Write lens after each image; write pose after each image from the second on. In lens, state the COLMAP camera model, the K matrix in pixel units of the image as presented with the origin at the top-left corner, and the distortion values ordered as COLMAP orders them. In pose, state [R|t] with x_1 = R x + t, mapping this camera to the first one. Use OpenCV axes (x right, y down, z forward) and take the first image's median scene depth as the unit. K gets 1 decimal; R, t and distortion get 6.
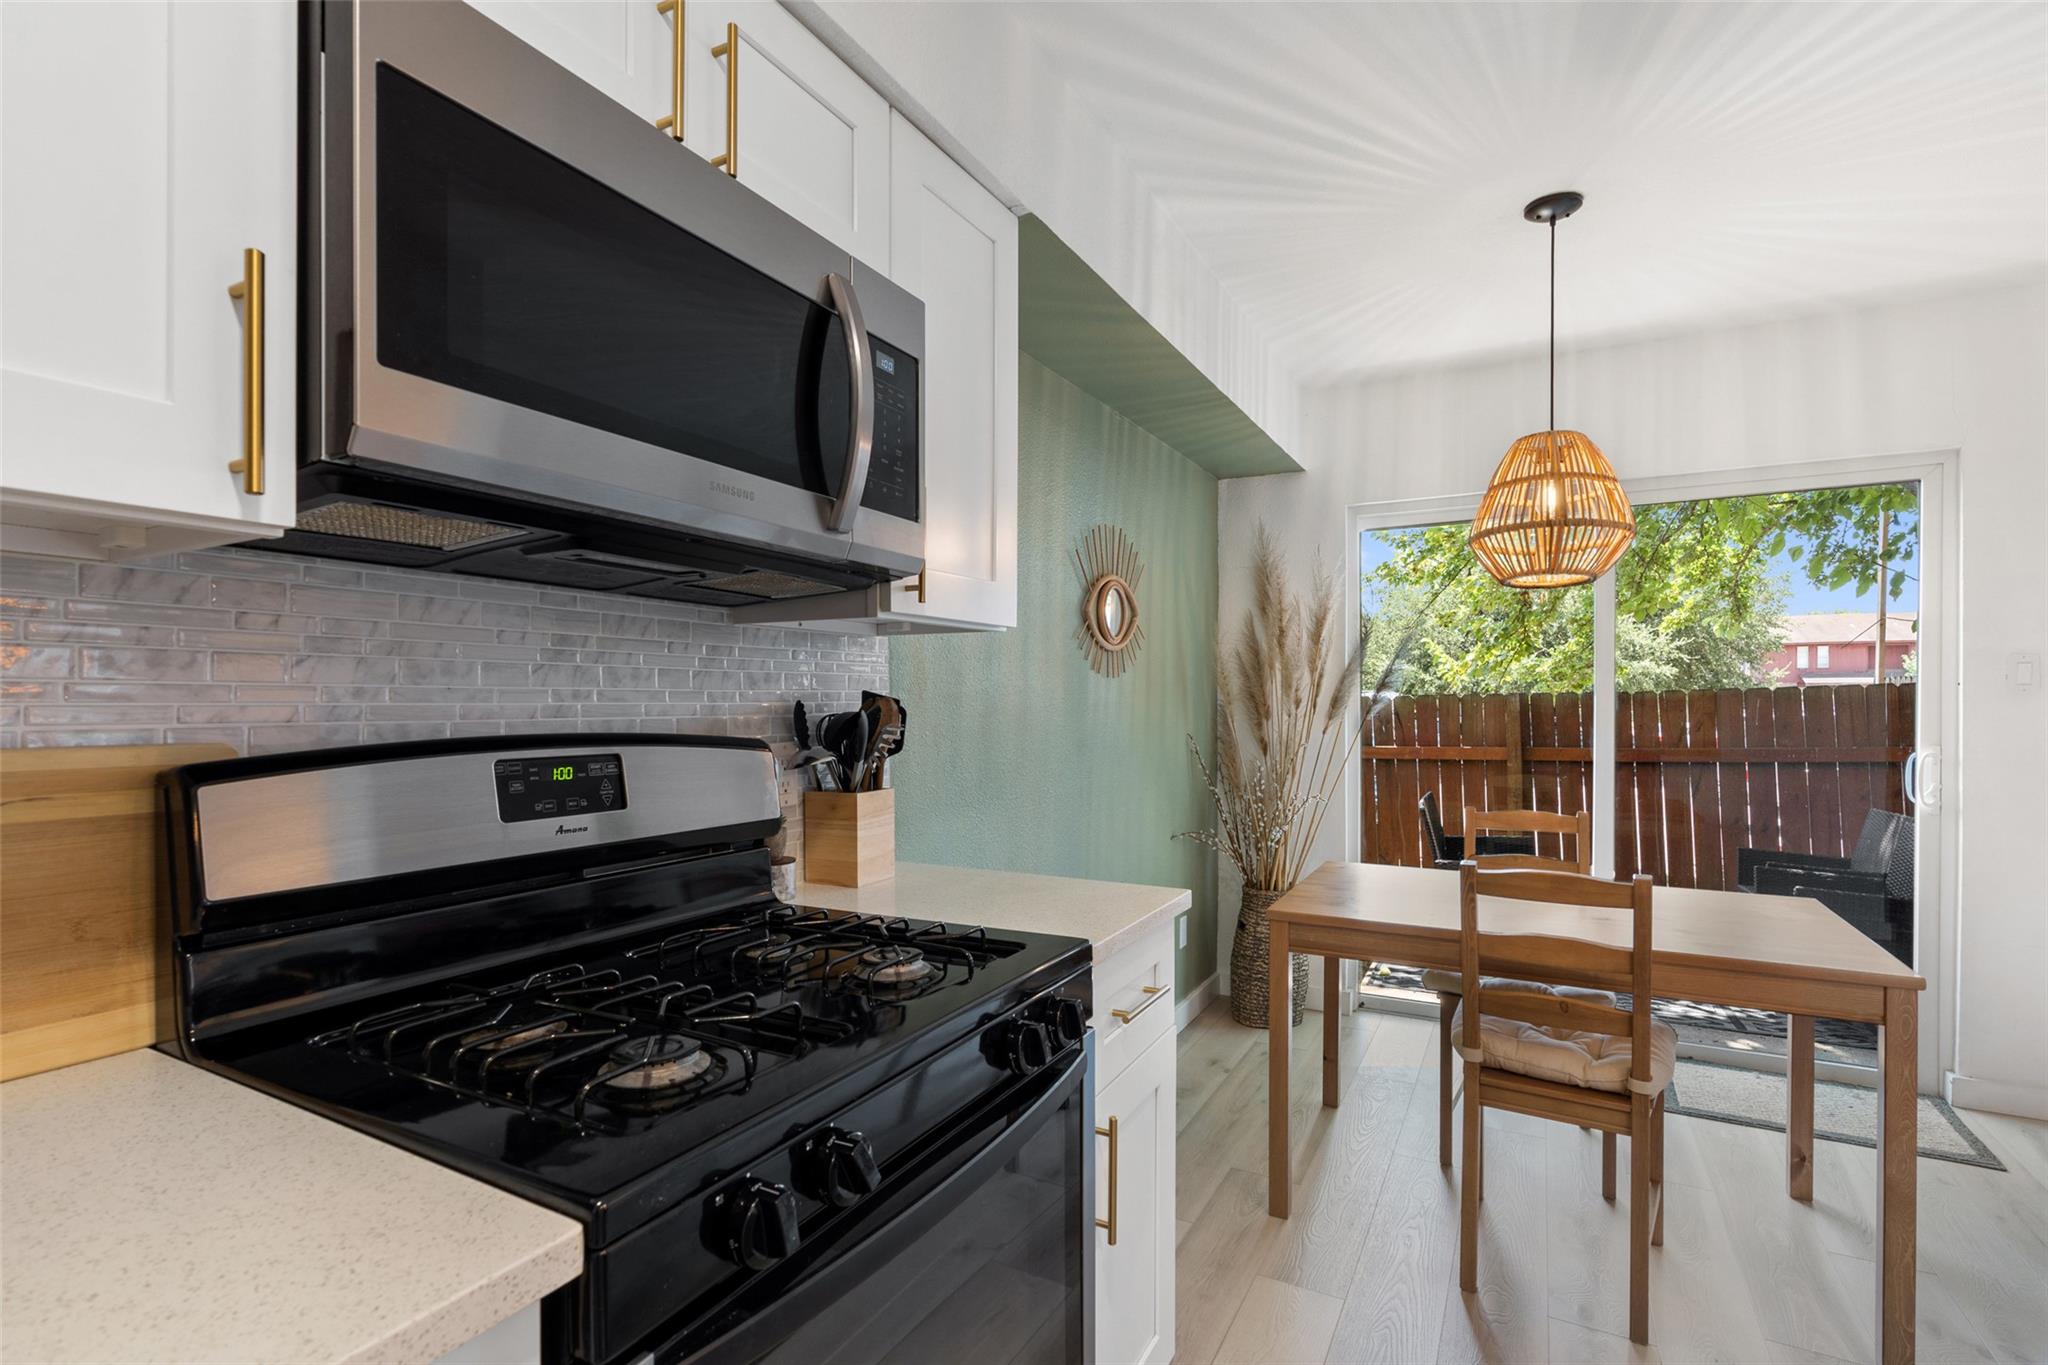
lens RADIAL K [[943.7, 0, 1028.9], [0, 943.7, 706.1], [0, 0, 1]] dist [-0.008272, 0.000768]
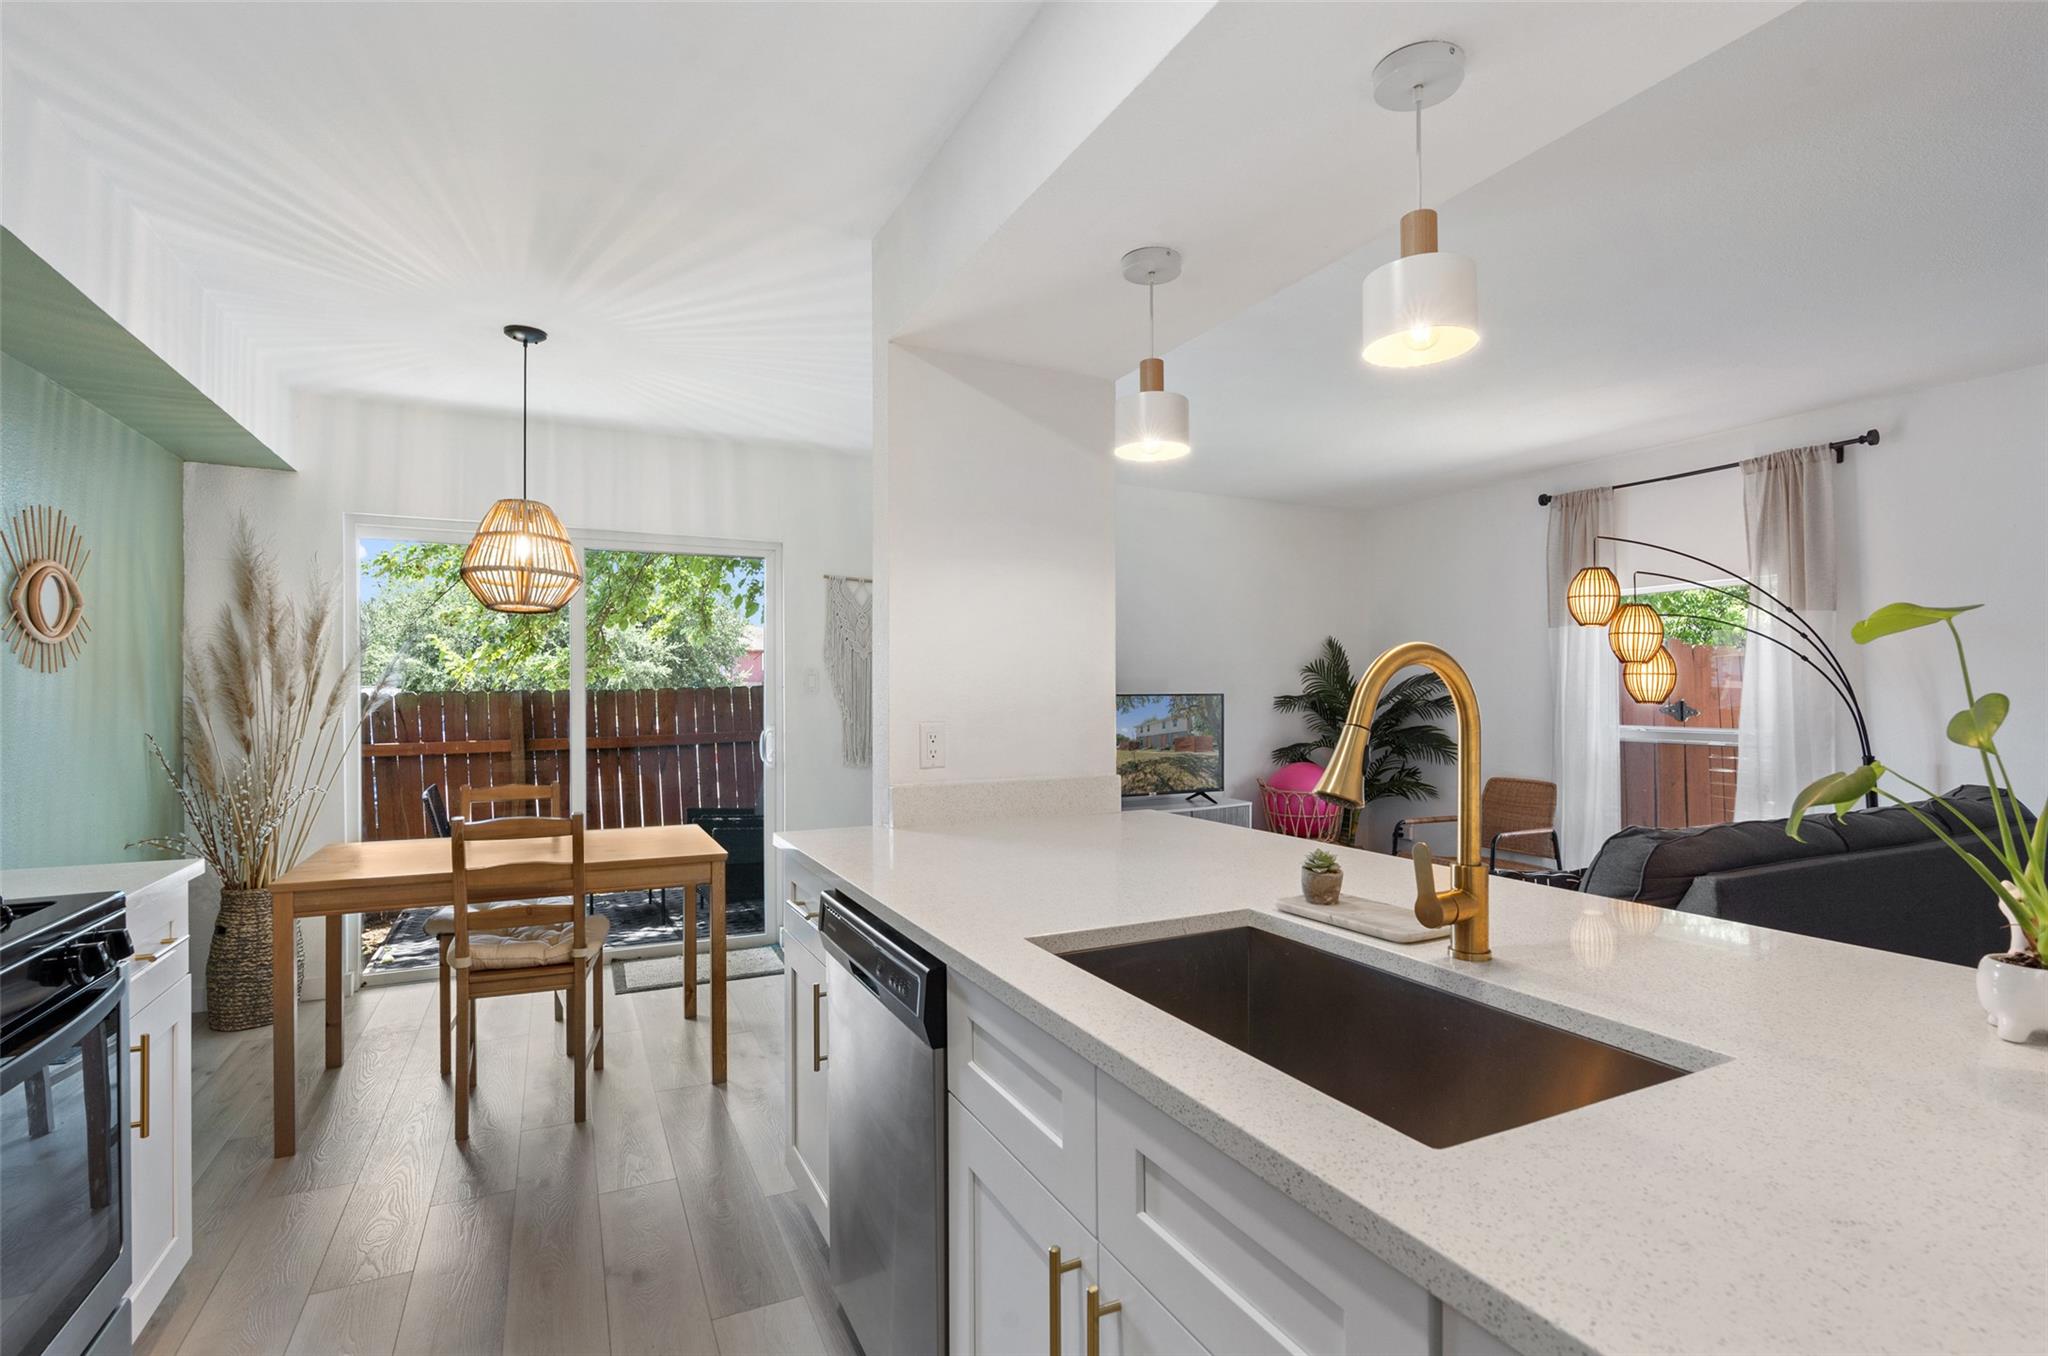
lens RADIAL K [[943.7, 0, 1028.9], [0, 943.7, 701.6], [0, 0, 1]] dist [-0.008272, 0.000768]
pose [[0.571578, -0.004604, 0.820535, -0.111284], [0.005153, 0.999985, 0.002021, 0.000411], [-0.820531, 0.003073, 0.571593, -0.289051]]
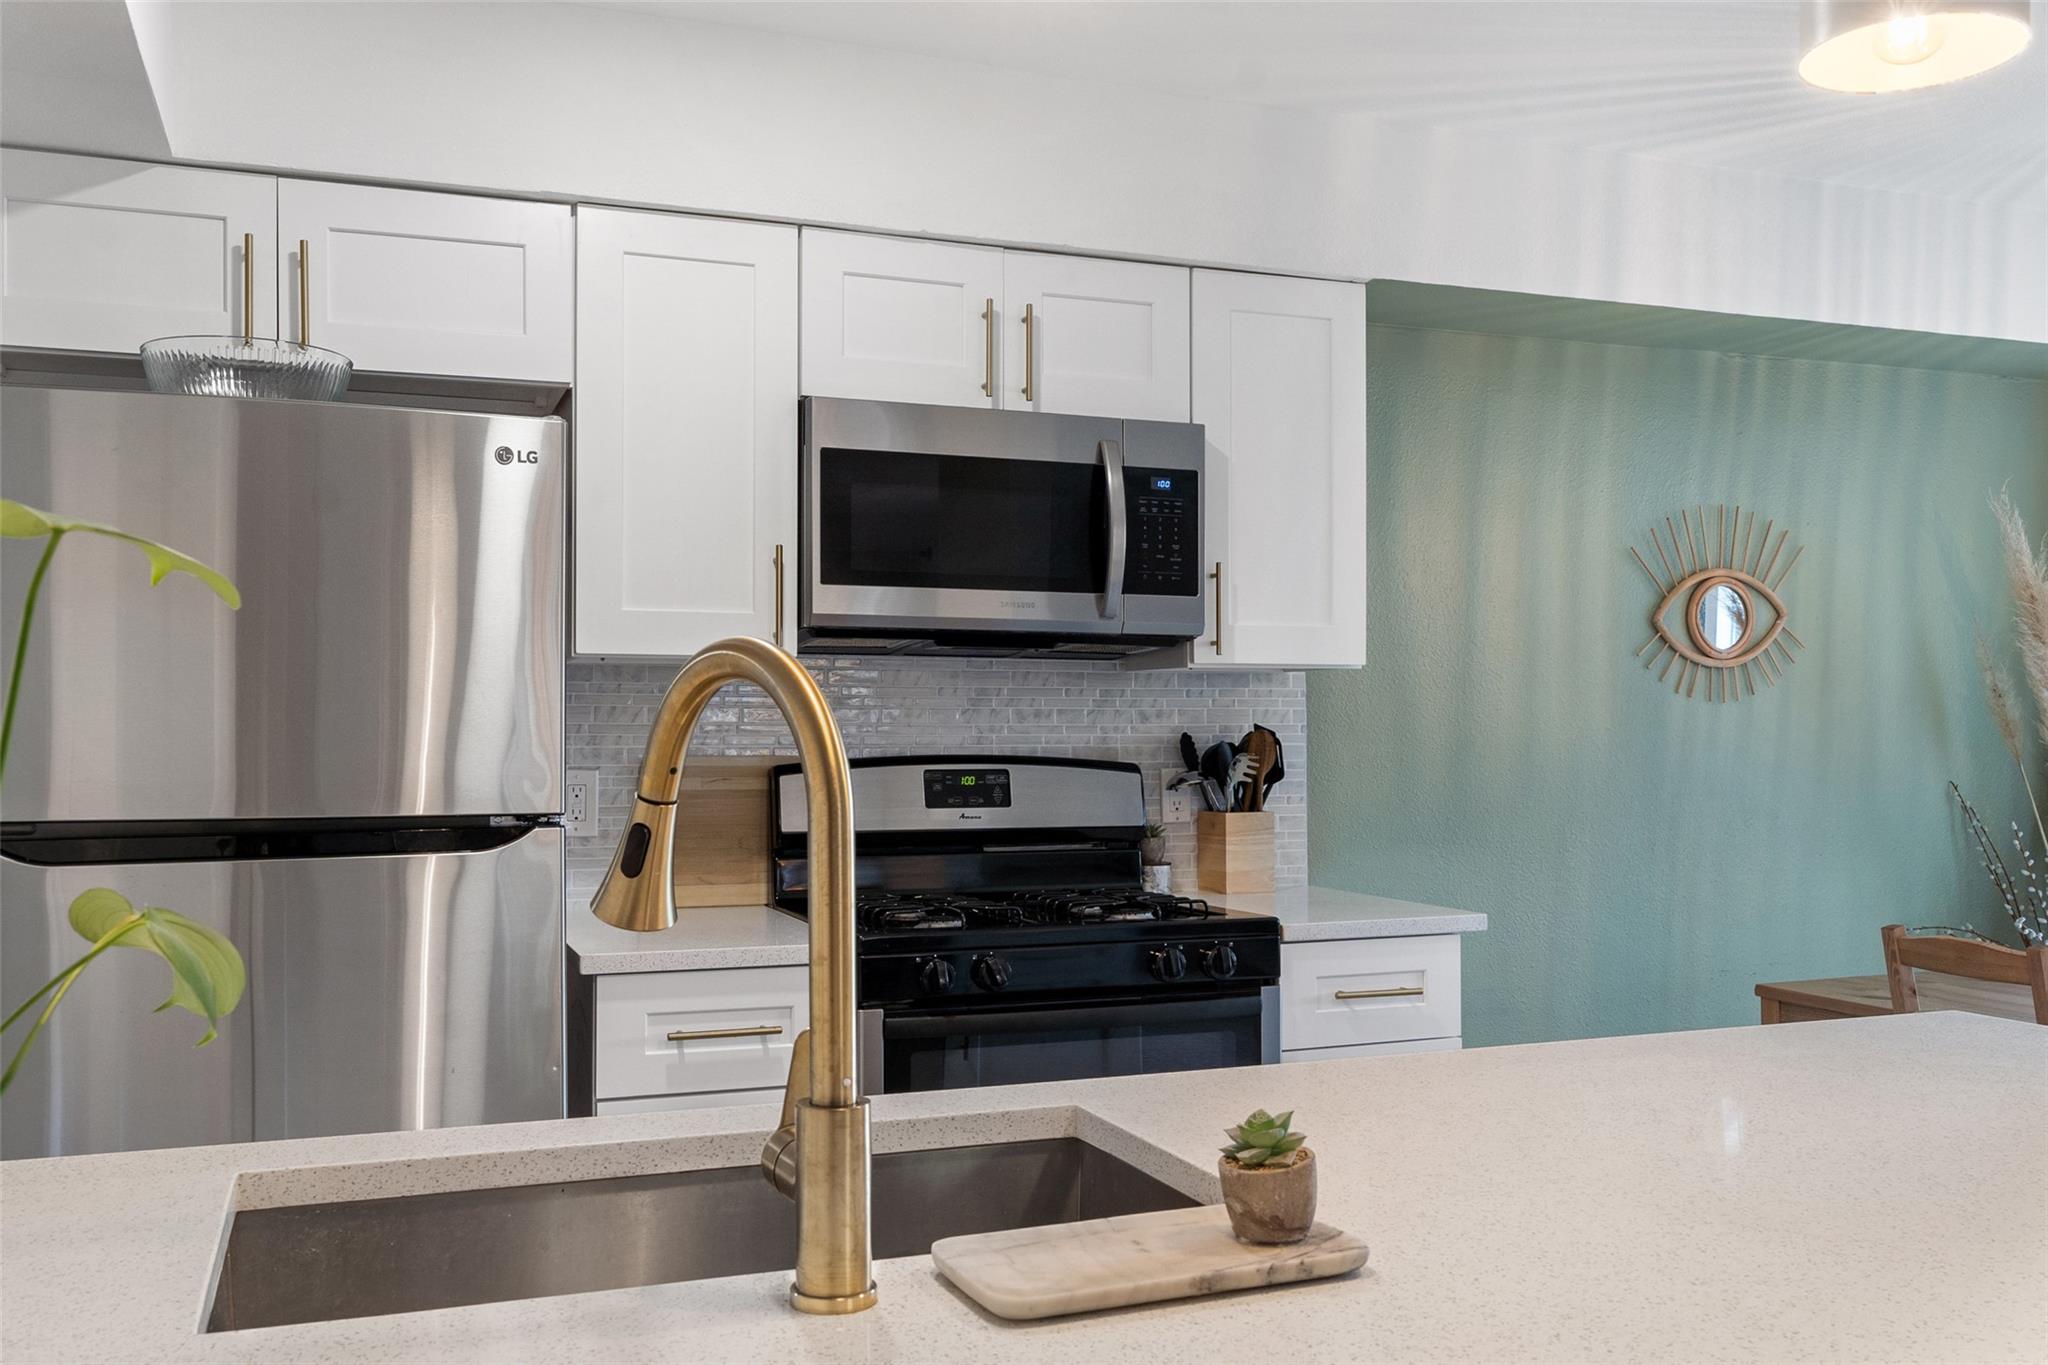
lens RADIAL K [[1764.1, 0, 1024.0], [0, 1764.1, 682.5], [0, 0, 1]] dist [0.001528, 0.000465]
pose [[0.756583, -0.016937, -0.653679, 0.594432], [-0.003294, 0.999553, -0.029712, -0.001287], [0.653890, 0.024633, 0.756189, -0.457096]]
